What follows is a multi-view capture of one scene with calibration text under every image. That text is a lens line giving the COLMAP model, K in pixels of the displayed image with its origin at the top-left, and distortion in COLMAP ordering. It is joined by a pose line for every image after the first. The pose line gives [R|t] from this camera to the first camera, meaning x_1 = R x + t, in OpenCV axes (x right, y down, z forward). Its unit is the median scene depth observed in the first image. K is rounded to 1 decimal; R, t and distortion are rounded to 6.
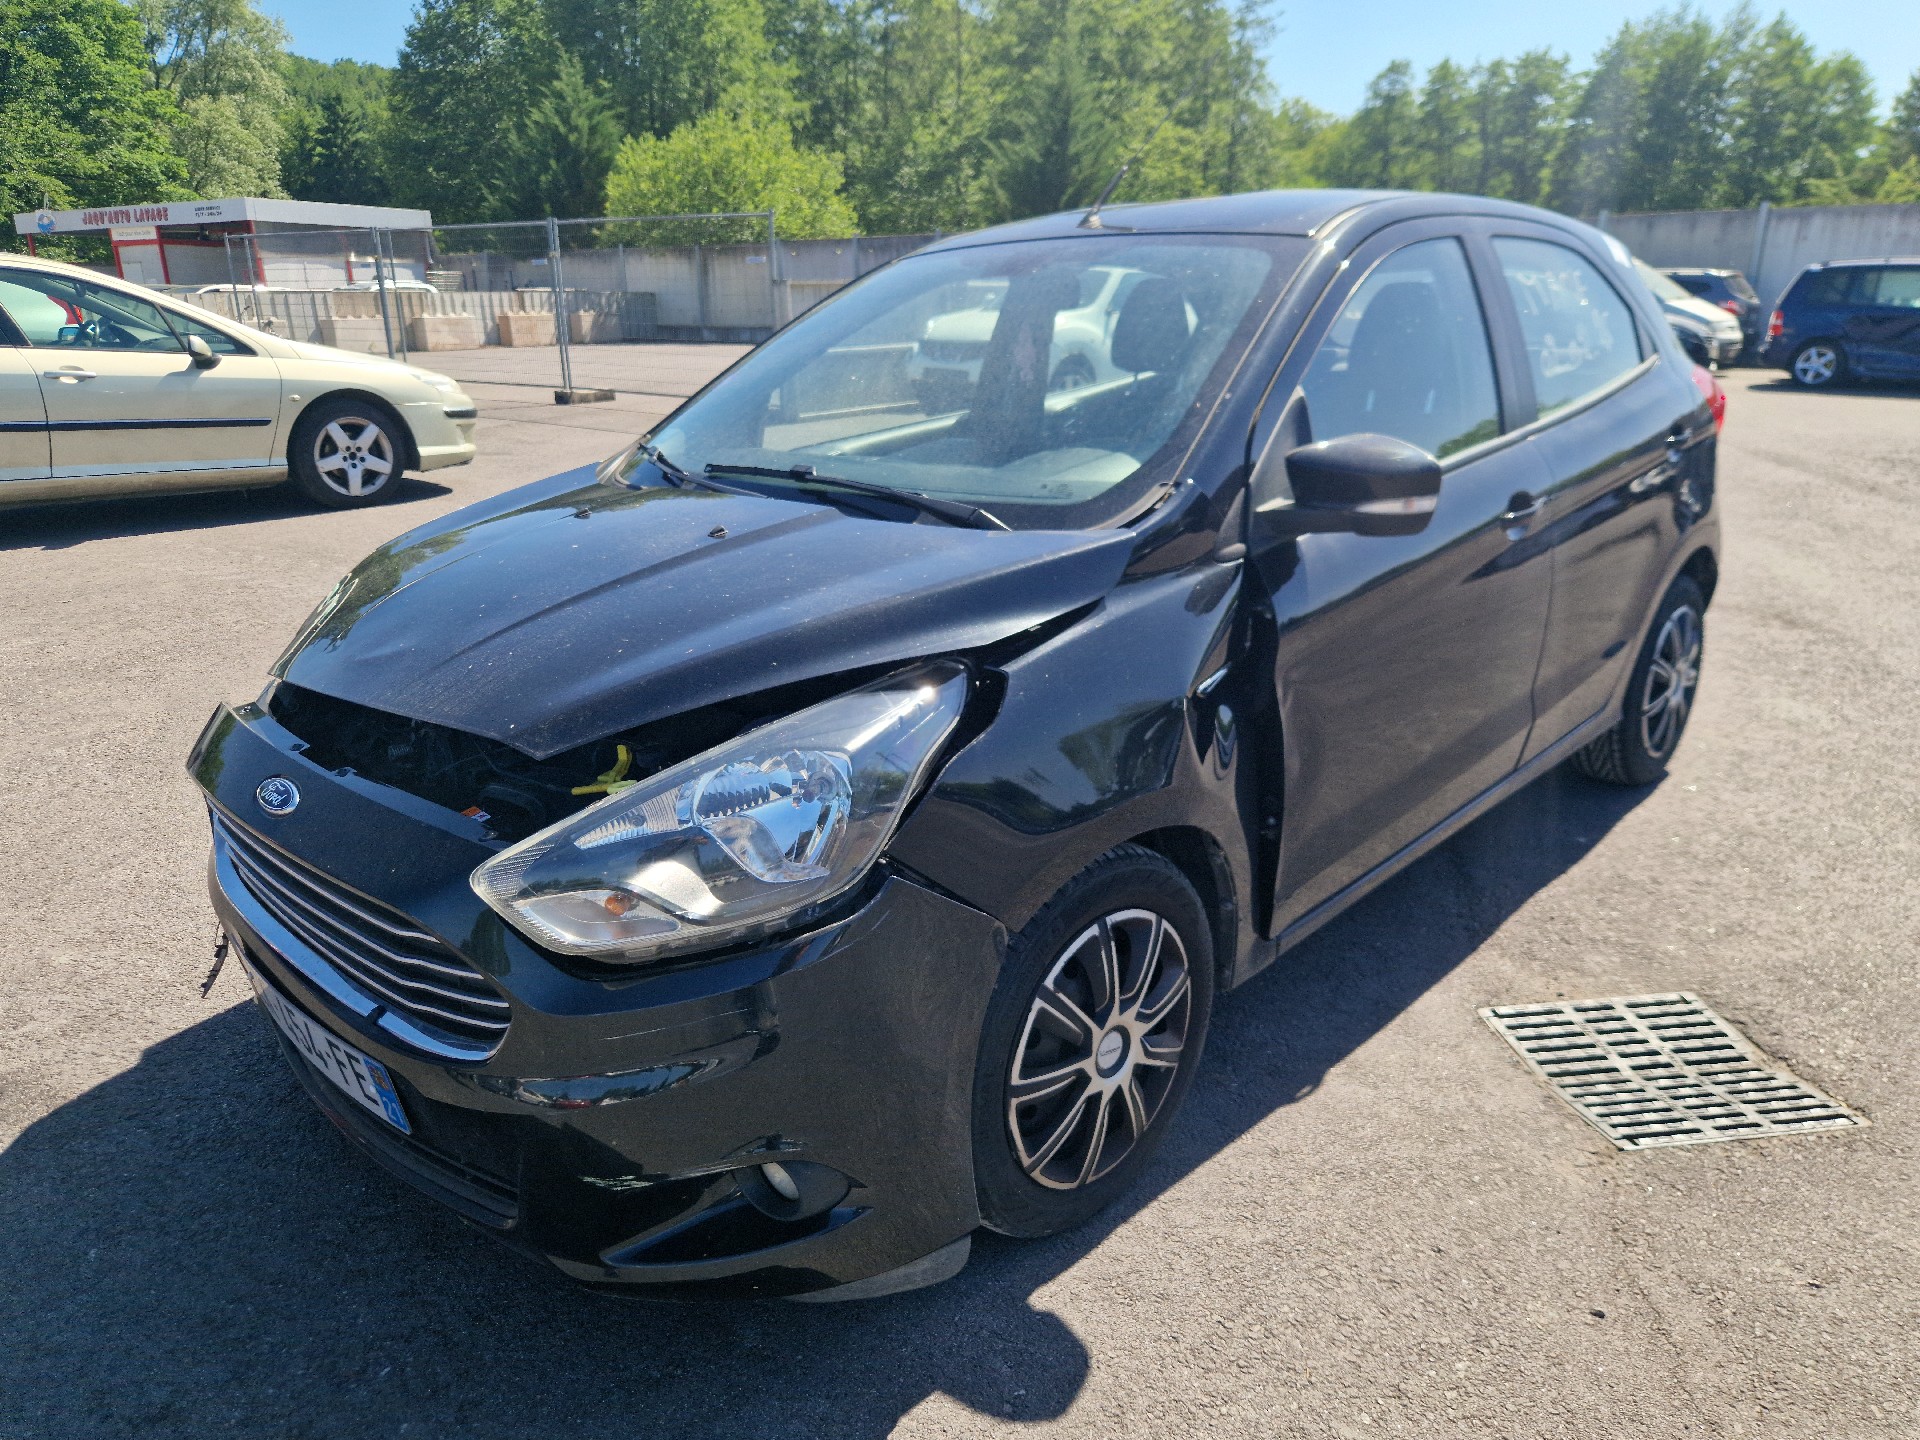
lens RADIAL K [[1310.2, 0, 965.2], [0, 1310.2, 743.3], [0, 0, 1]] dist [0.044662, -0.032528]
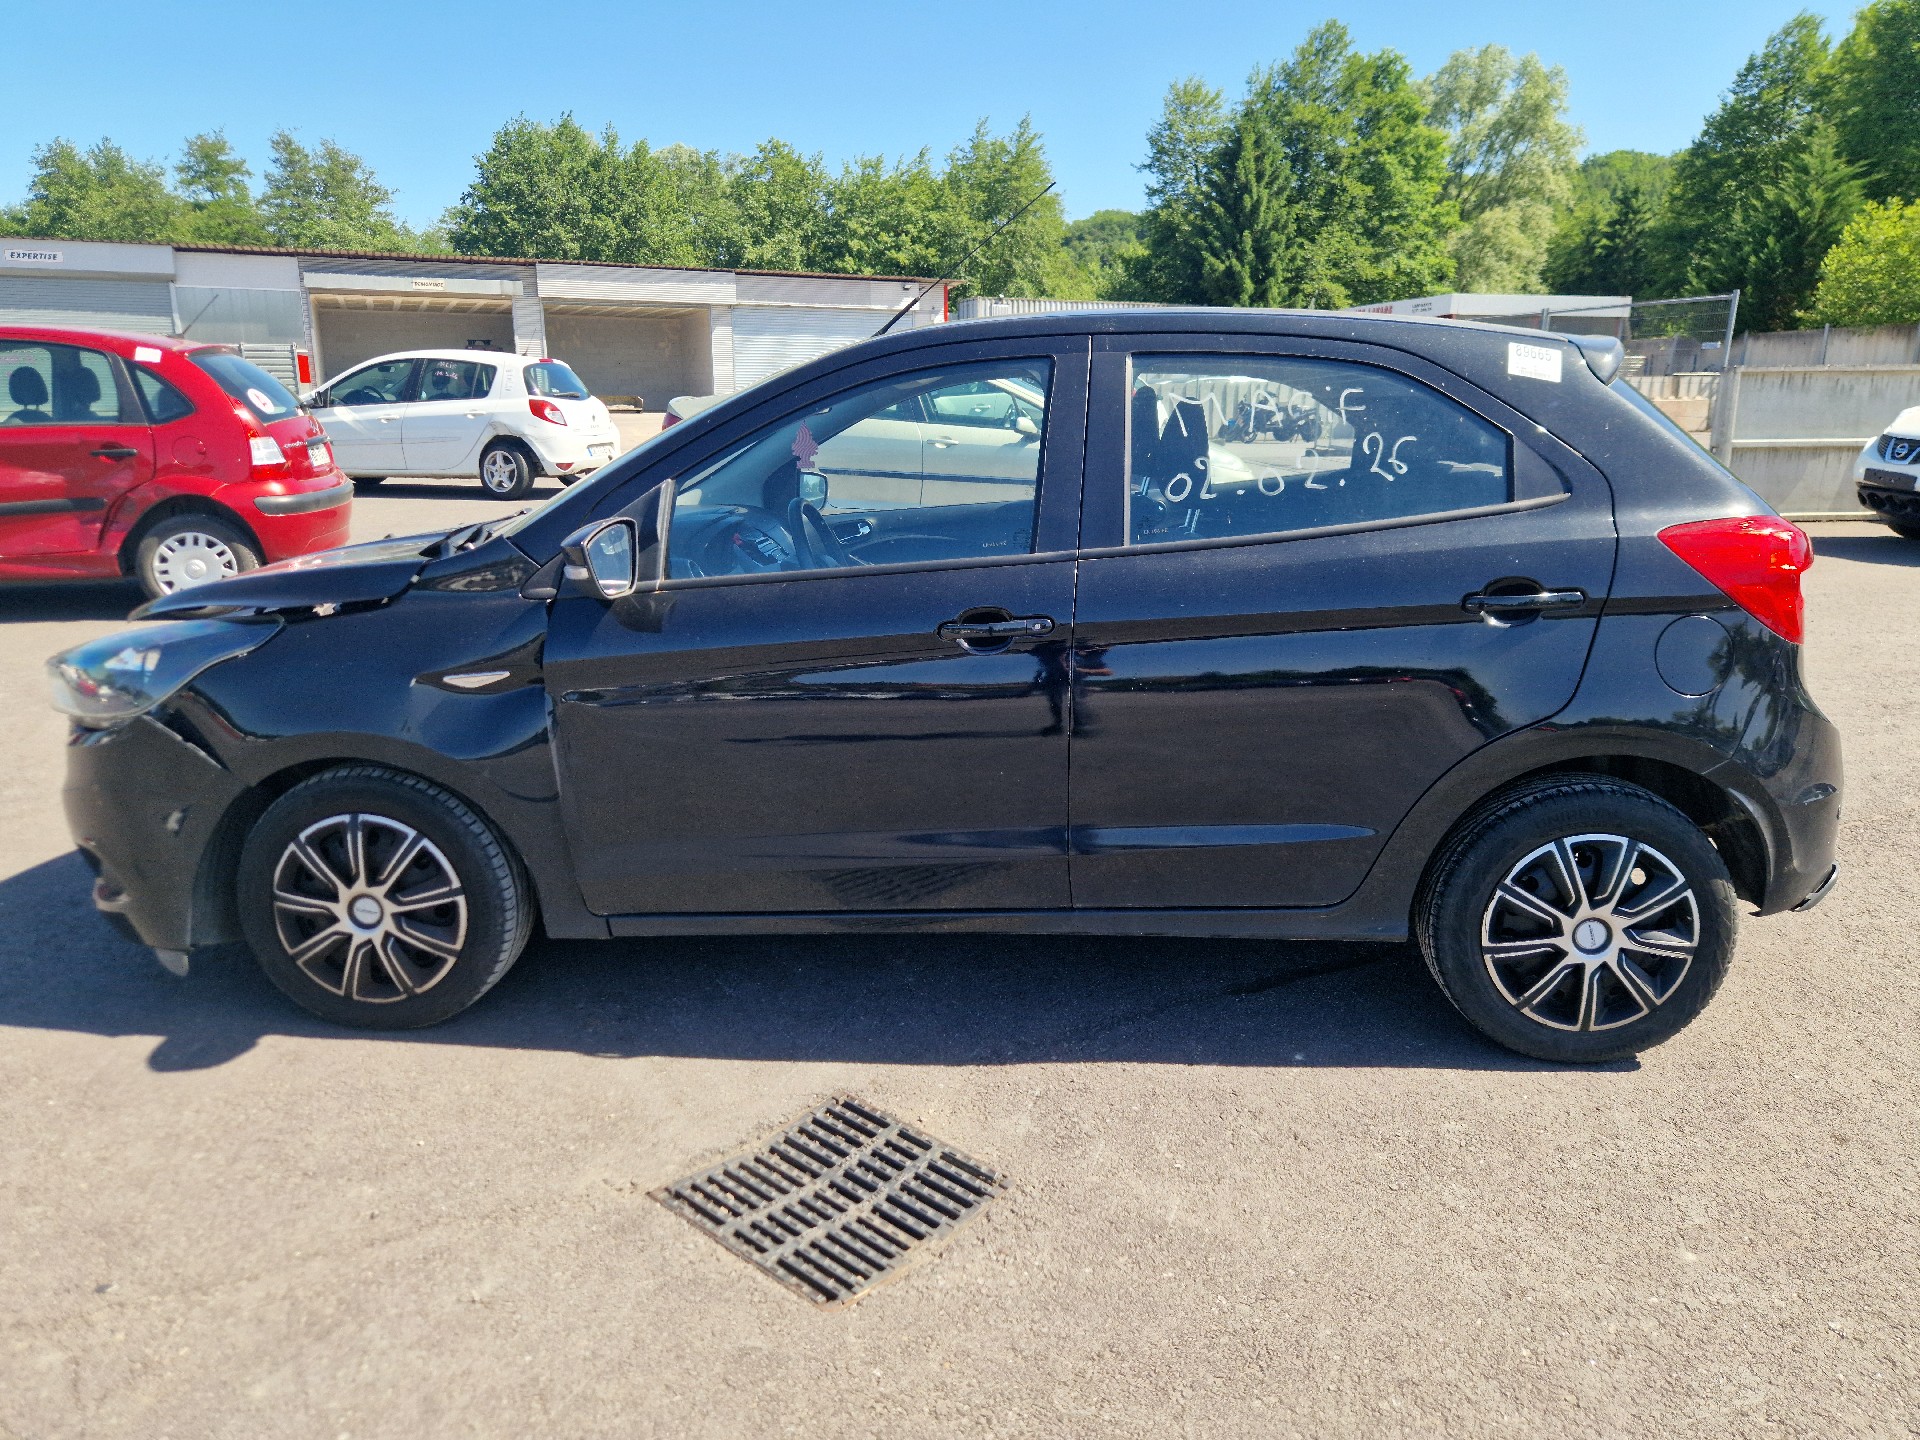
lens RADIAL K [[1287.9, 0, 966.0], [0, 1287.9, 726.7], [0, 0, 1]] dist [0.056963, -0.053872]
pose [[0.622078, 0.214940, -0.752874, 1.187235], [-0.263794, 0.962897, 0.056935, -0.150080], [0.737178, 0.163186, 0.655697, 0.424169]]
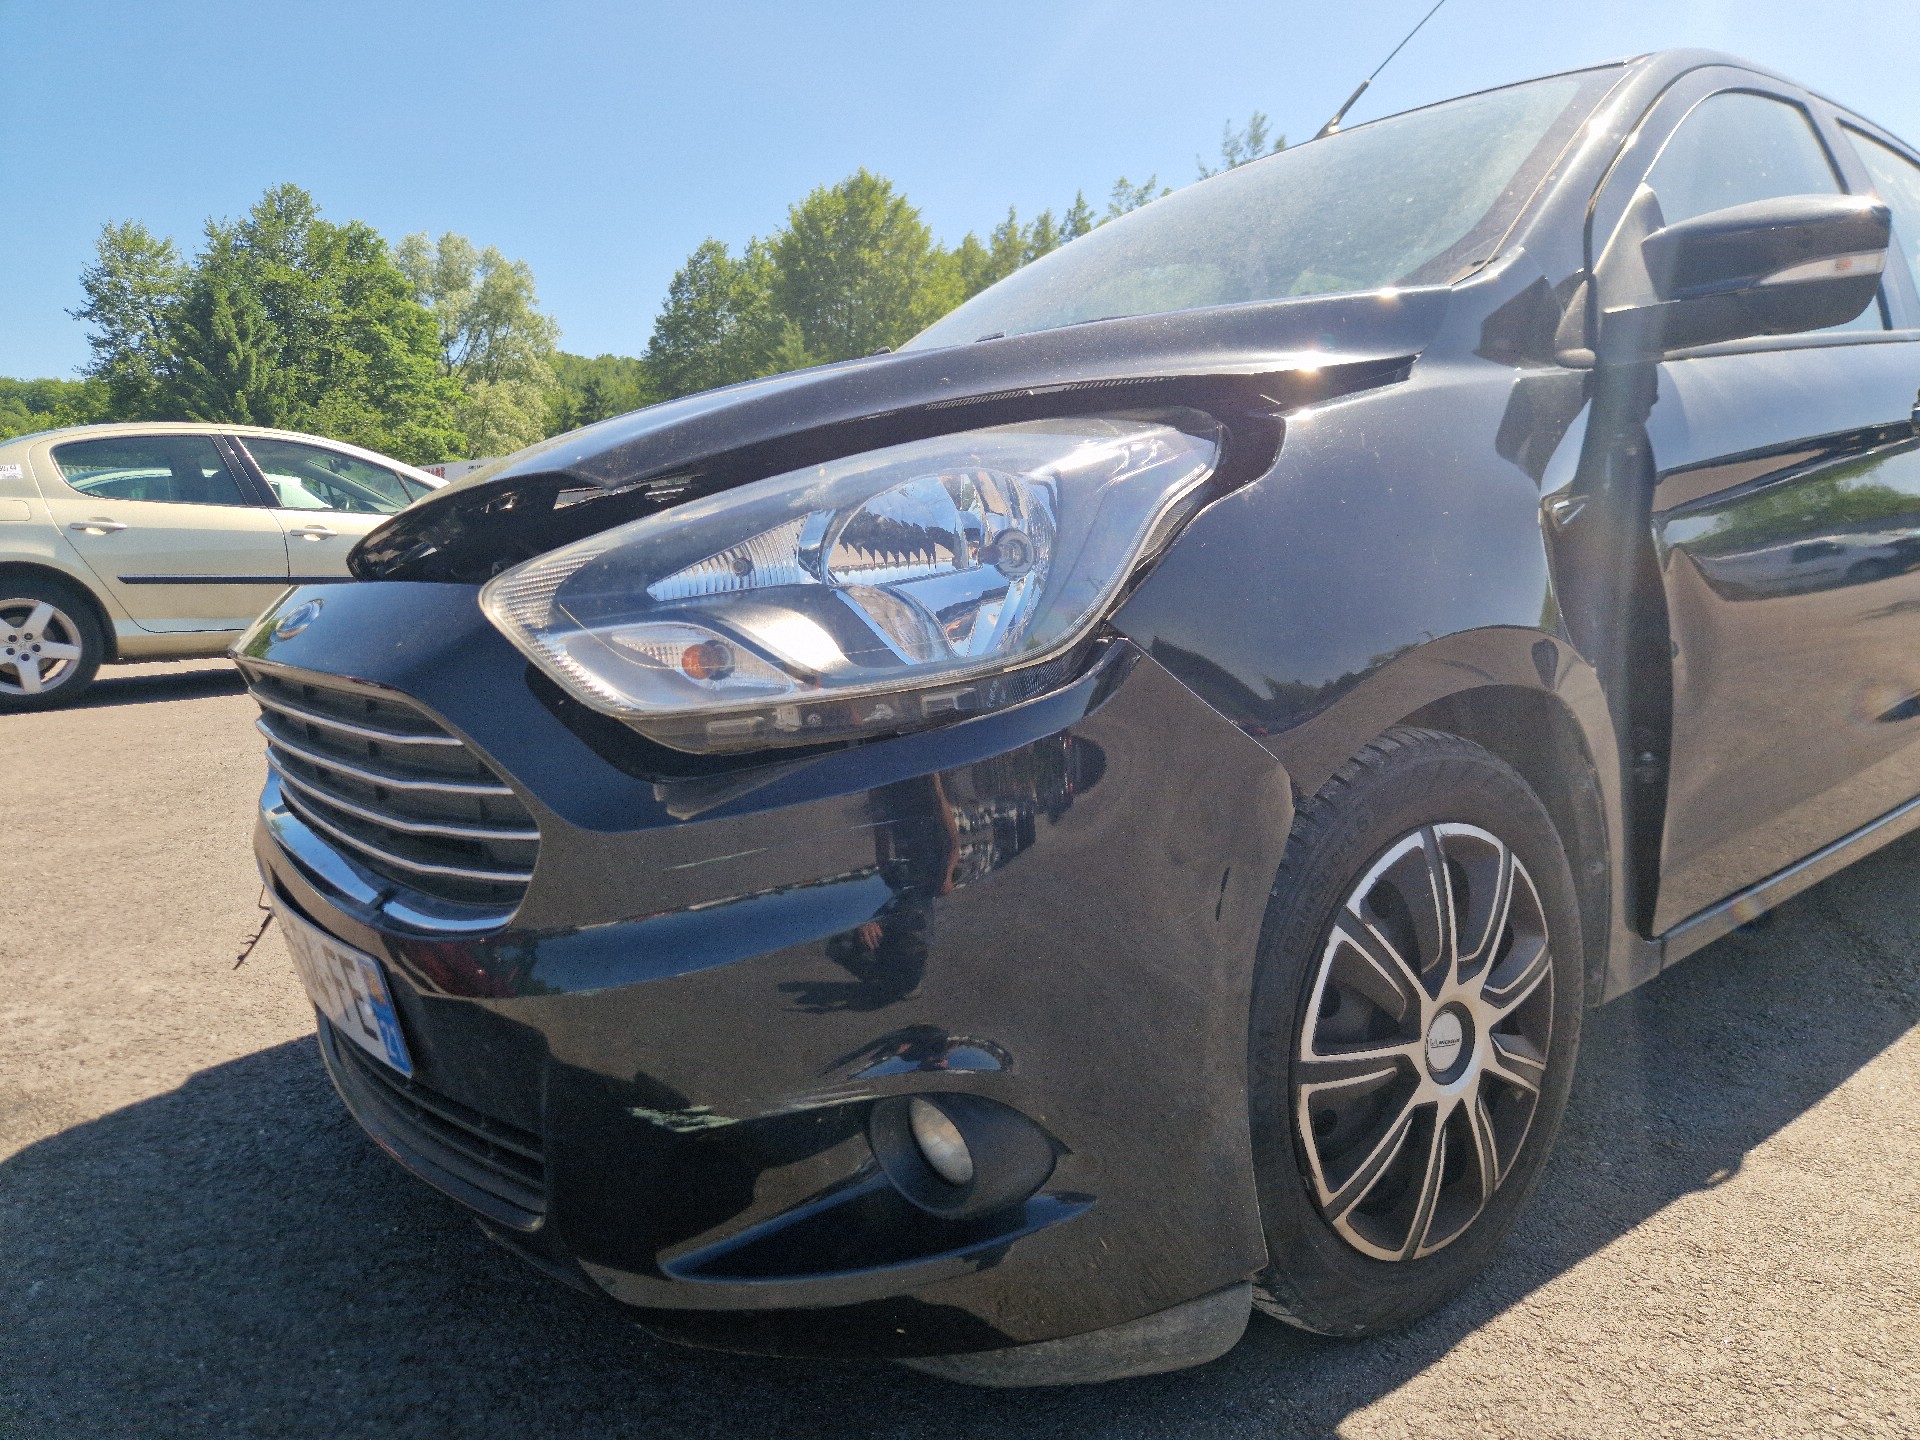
lens RADIAL K [[1287.9, 0, 966.0], [0, 1287.9, 726.7], [0, 0, 1]] dist [0.056963, -0.053872]
pose [[0.989699, -0.012335, -0.142634, -0.027400], [-0.014340, 0.982730, -0.184489, 0.169418], [0.142446, 0.184634, 0.972430, 0.252092]]
